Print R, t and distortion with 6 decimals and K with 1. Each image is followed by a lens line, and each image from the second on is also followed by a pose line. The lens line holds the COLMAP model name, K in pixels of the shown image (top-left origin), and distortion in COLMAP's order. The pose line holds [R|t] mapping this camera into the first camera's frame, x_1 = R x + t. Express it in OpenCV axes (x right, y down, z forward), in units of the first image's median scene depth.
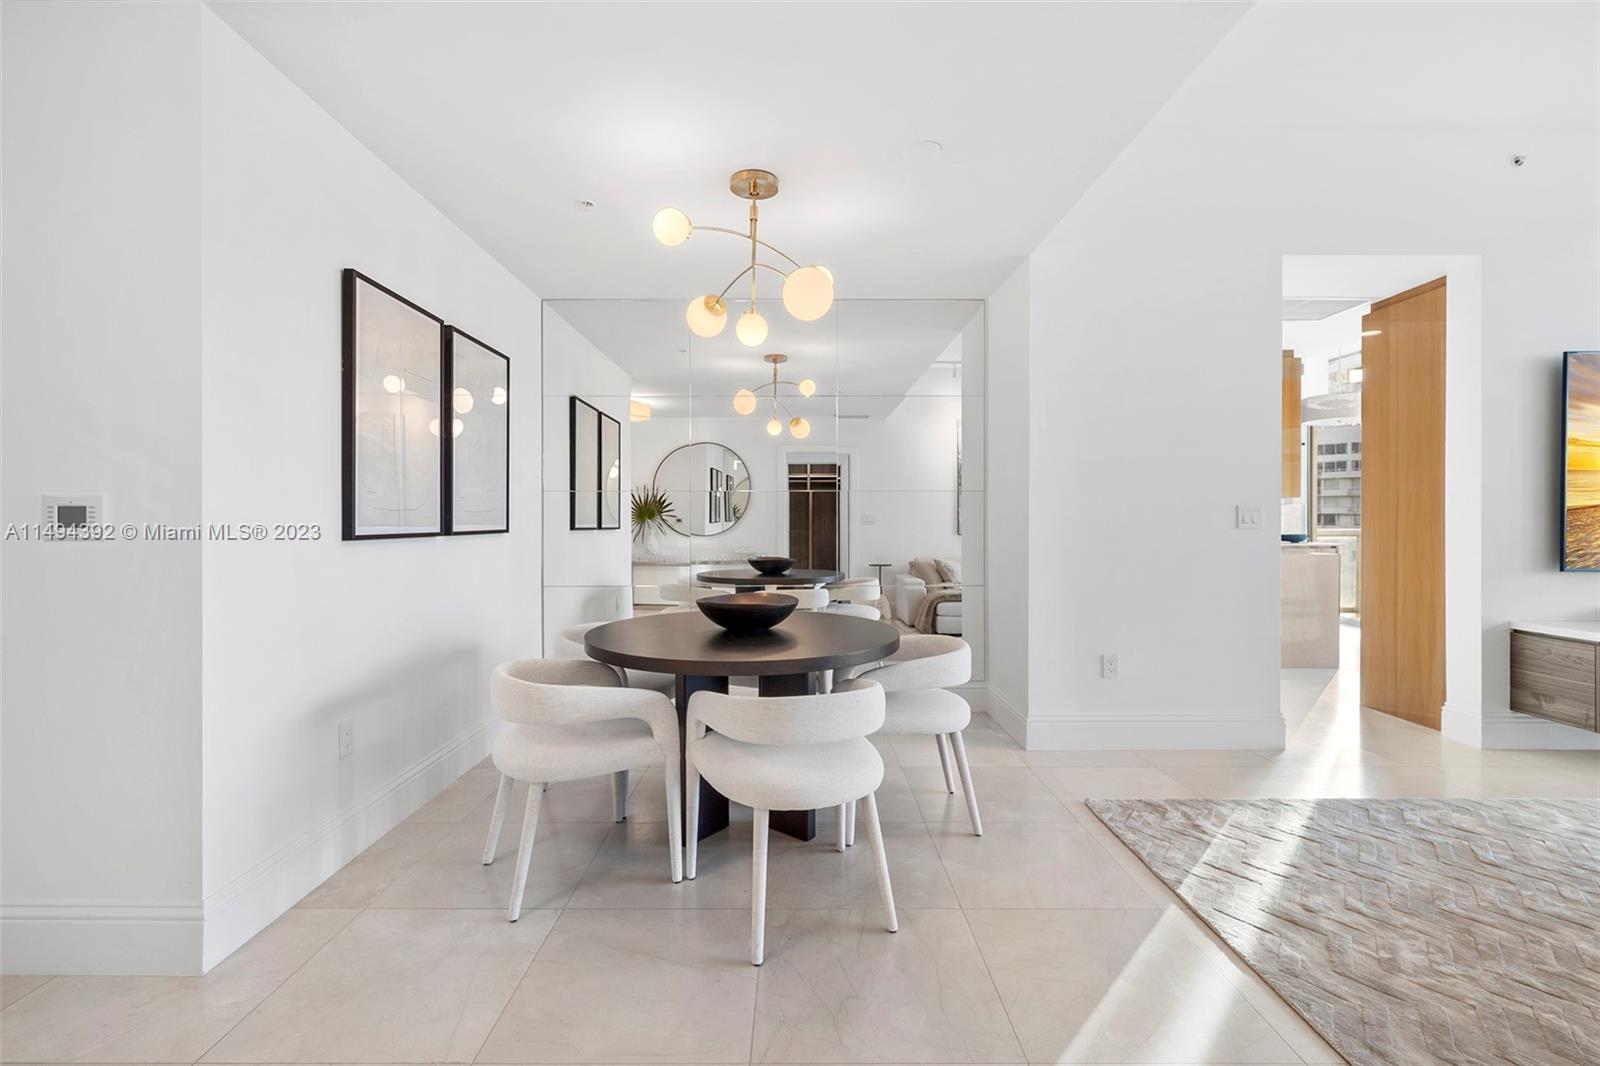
lens RADIAL K [[699.8, 0, 800.0], [0, 699.8, 533.0], [0, 0, 1]] dist [0.002172, 0.000008]
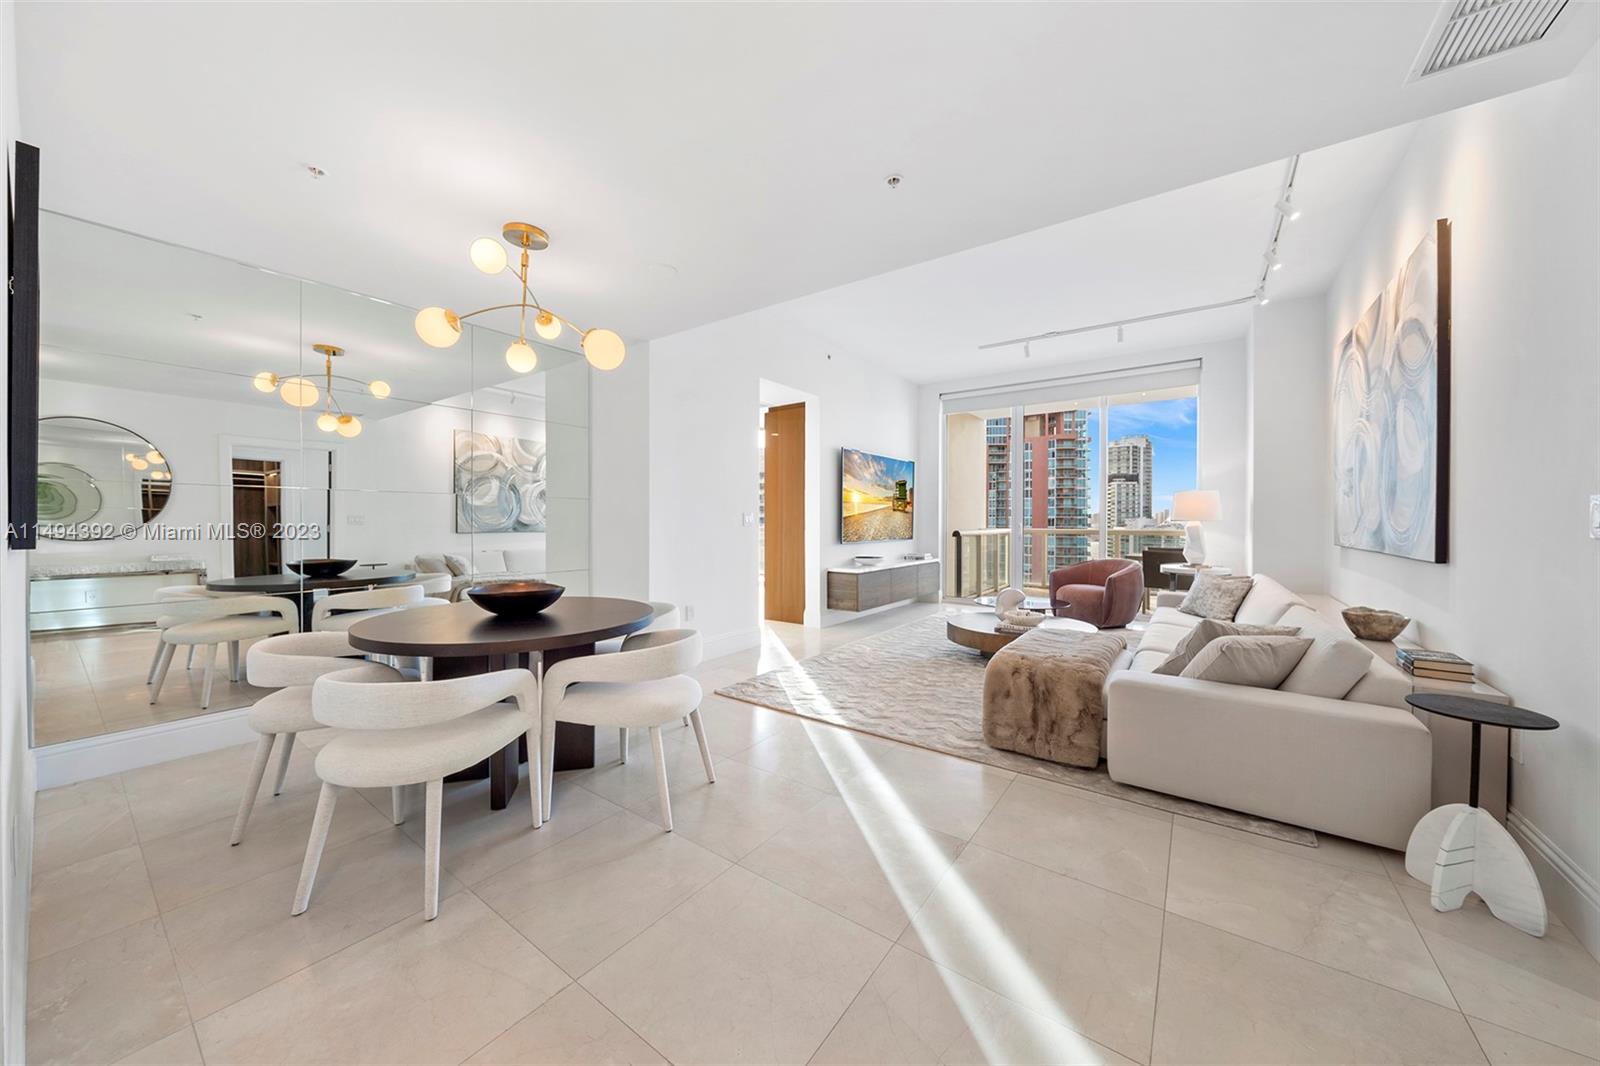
lens RADIAL K [[549.4, 0, 800.1], [0, 549.4, 523.9], [0, 0, 1]] dist [-0.000555, -0.000034]
pose [[0.593965, -0.002877, 0.804485, -0.490947], [0.017099, 0.999813, -0.009049, 0.007111], [-0.804309, 0.019131, 0.593903, 0.072136]]
